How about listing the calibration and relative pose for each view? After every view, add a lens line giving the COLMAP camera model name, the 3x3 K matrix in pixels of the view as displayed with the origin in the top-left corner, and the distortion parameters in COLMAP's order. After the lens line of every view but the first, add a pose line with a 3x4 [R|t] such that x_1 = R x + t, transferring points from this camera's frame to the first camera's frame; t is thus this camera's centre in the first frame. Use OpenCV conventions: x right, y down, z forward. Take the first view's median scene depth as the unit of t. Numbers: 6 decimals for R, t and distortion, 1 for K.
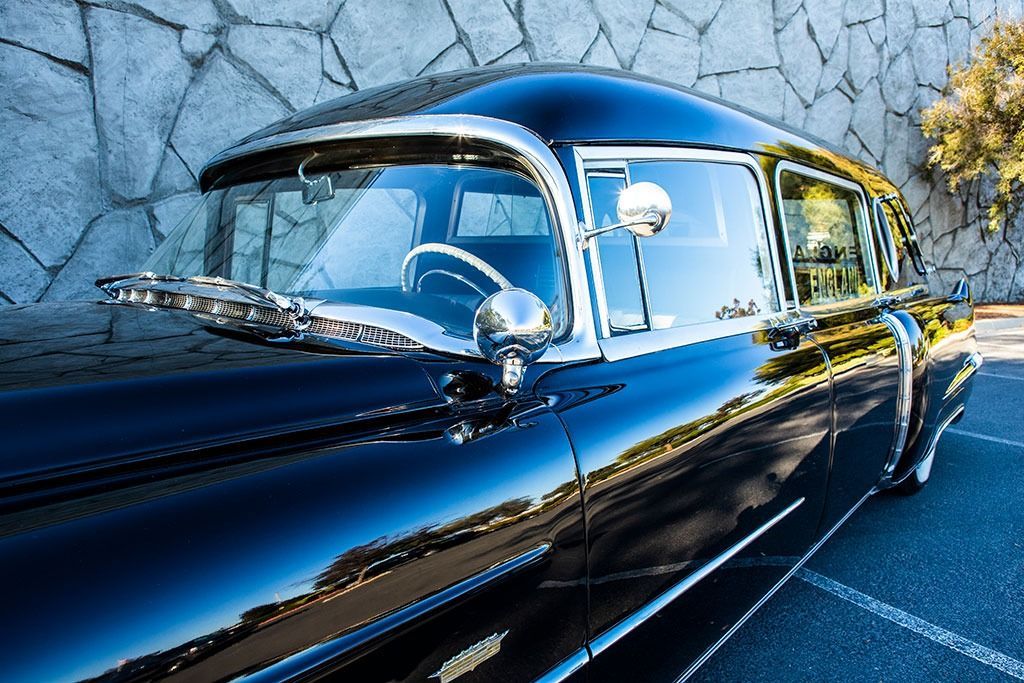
lens RADIAL K [[687.9, 0, 491.4], [0, 687.9, 343.5], [0, 0, 1]] dist [-0.083884, 0.054867]
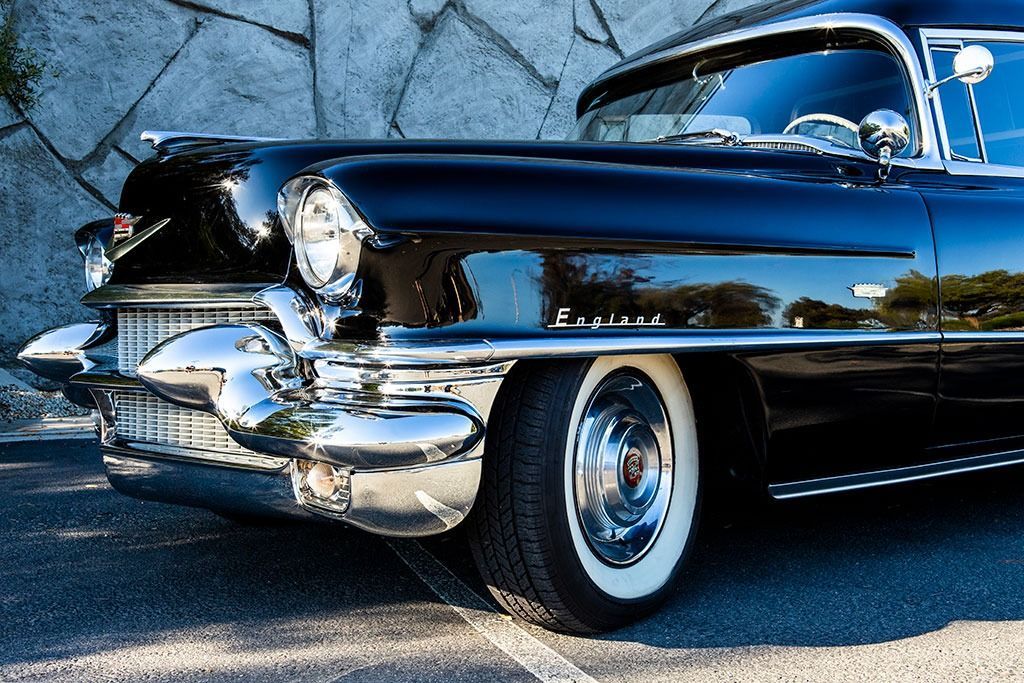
lens RADIAL K [[1098.7, 0, 509.0], [0, 1098.7, 341.8], [0, 0, 1]] dist [-0.035342, 0.000000]
pose [[0.972307, -0.013042, -0.233341, -0.031936], [-0.012034, 0.994323, -0.105717, 0.103045], [0.233395, 0.105597, 0.966631, -0.222750]]
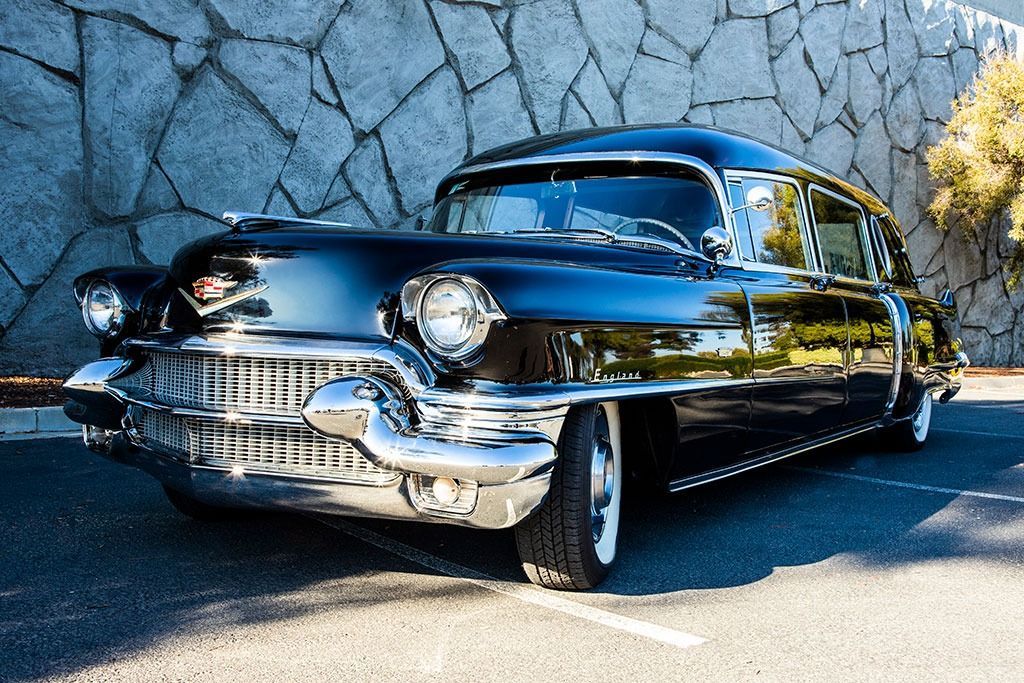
lens RADIAL K [[945.5, 0, 479.4], [0, 945.5, 350.1], [0, 0, 1]] dist [-0.031833, 0.000000]
pose [[0.994698, 0.009448, 0.102407, -0.155895], [0.001128, 0.994709, -0.102731, 0.094686], [-0.102836, 0.102302, 0.989424, -0.291682]]
